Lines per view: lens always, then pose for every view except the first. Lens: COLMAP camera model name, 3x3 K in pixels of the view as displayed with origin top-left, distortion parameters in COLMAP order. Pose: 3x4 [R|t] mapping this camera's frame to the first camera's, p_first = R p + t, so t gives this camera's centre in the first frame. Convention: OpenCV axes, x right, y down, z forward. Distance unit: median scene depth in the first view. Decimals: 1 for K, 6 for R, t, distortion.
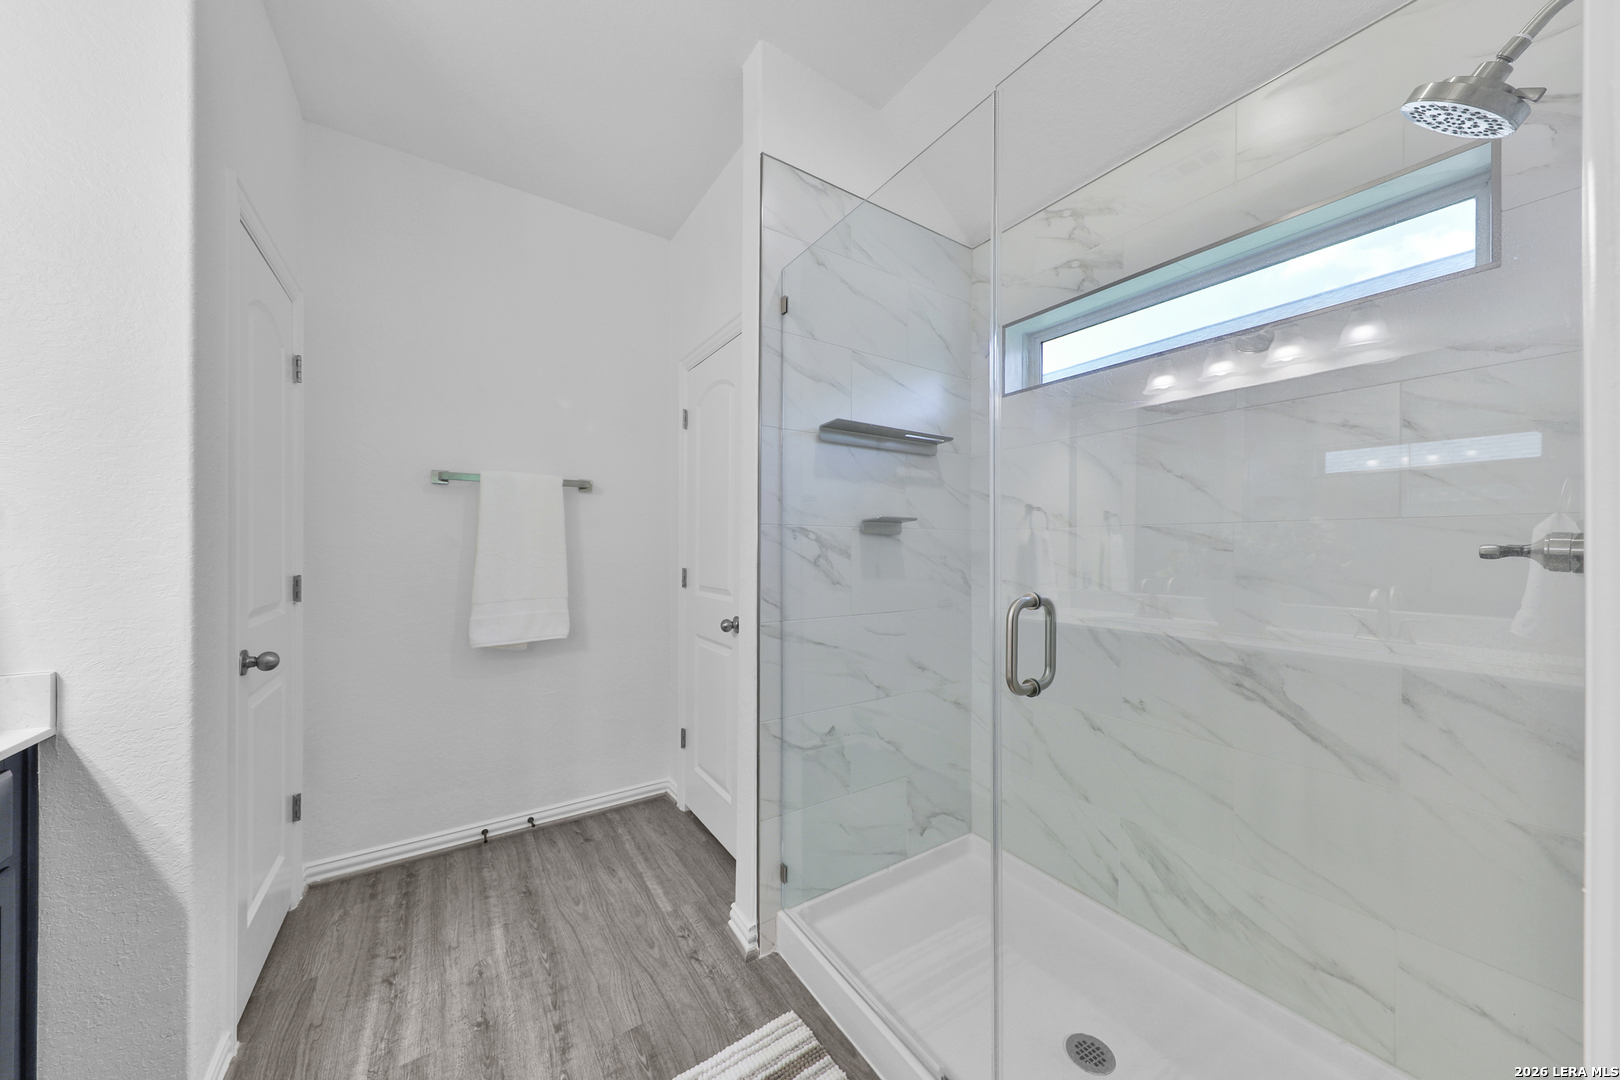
lens RADIAL K [[550.7, 0, 822.6], [0, 550.7, 545.4], [0, 0, 1]] dist [0.019555, -0.006496]
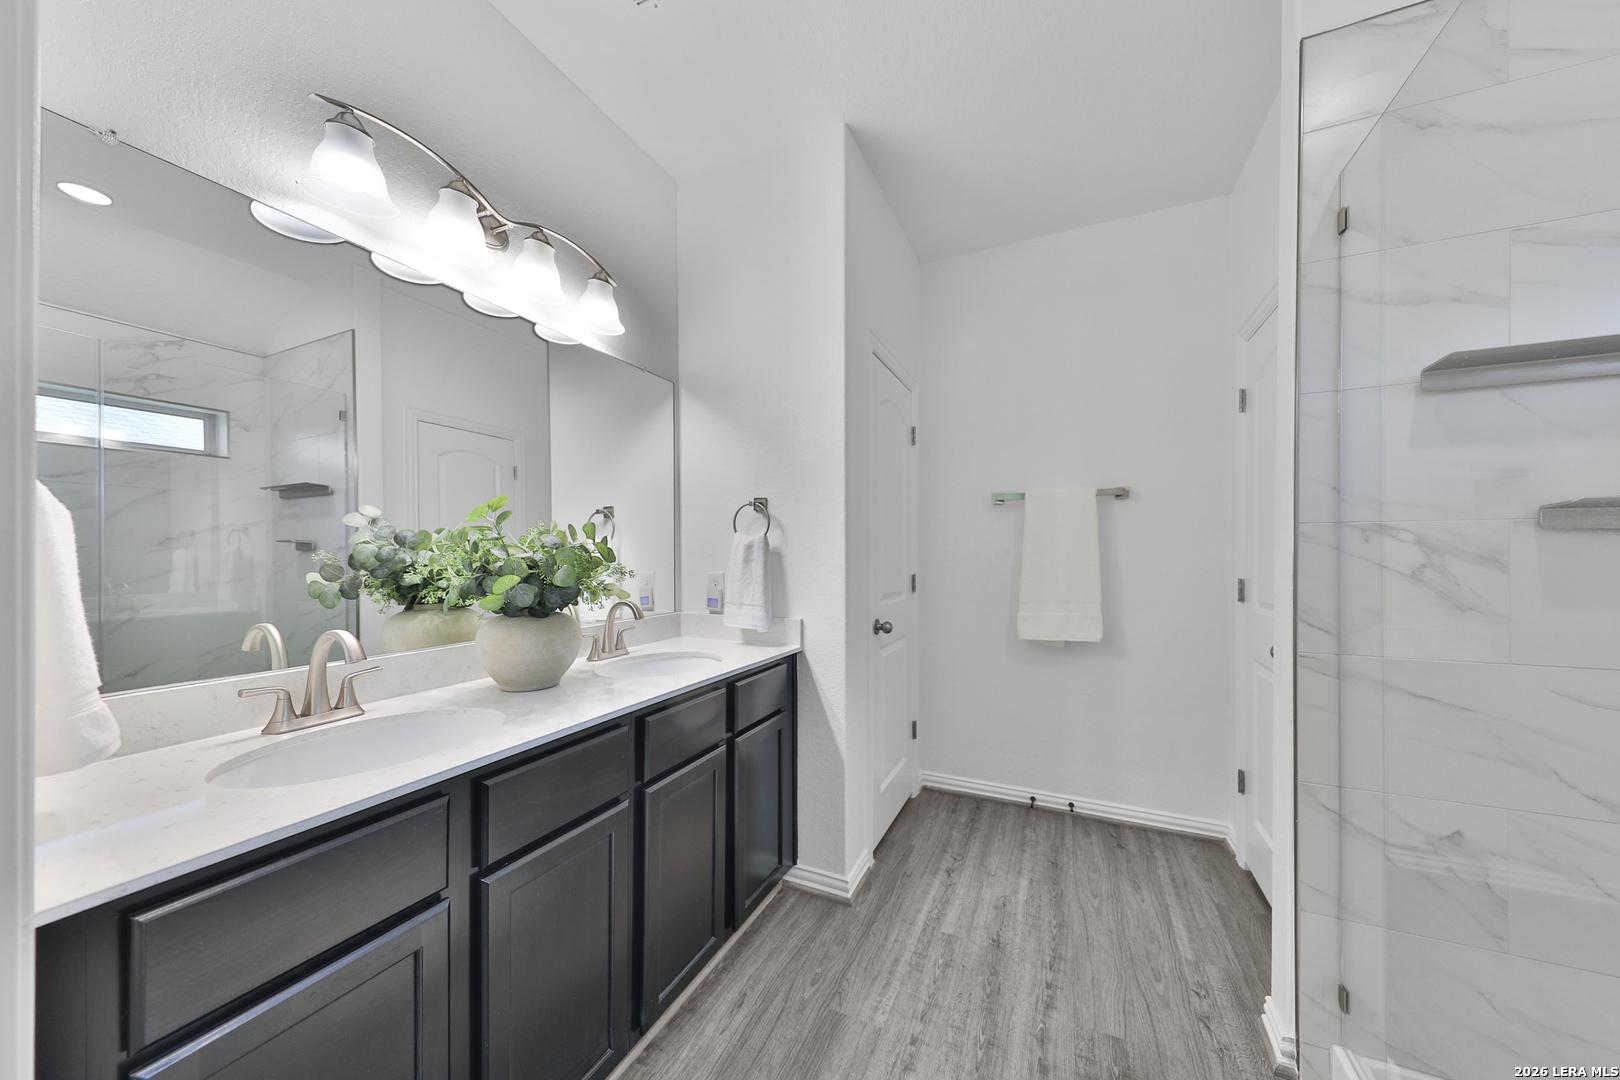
lens RADIAL K [[540.4, 0, 824.9], [0, 540.4, 553.0], [0, 0, 1]] dist [0.022502, -0.007559]
pose [[0.530055, -0.007325, -0.847932, 0.175157], [0.007175, 0.999966, -0.004153, 0.001260], [0.847933, -0.003882, 0.530089, 0.034623]]
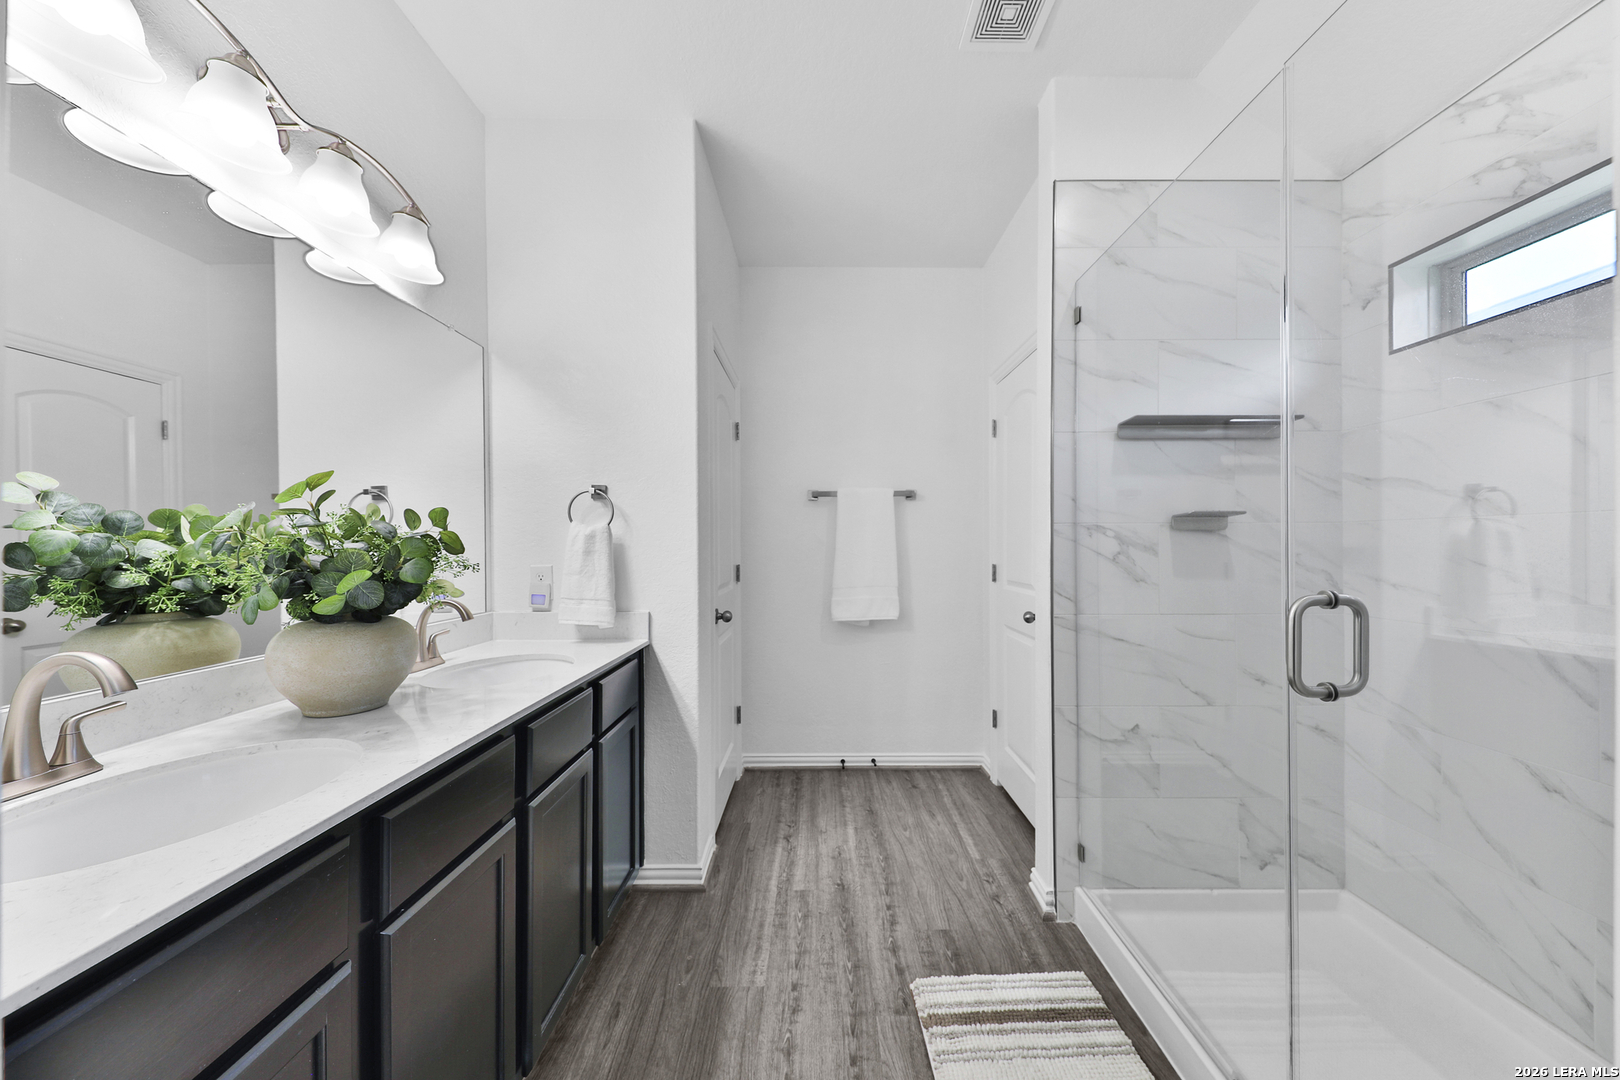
lens RADIAL K [[542.5, 0, 822.9], [0, 542.5, 541.6], [0, 0, 1]] dist [0.020373, -0.005540]
pose [[0.832199, -0.009081, -0.554403, 0.098312], [0.006919, 0.999958, -0.005992, 0.000768], [0.554434, 0.001151, 0.832227, -0.135299]]
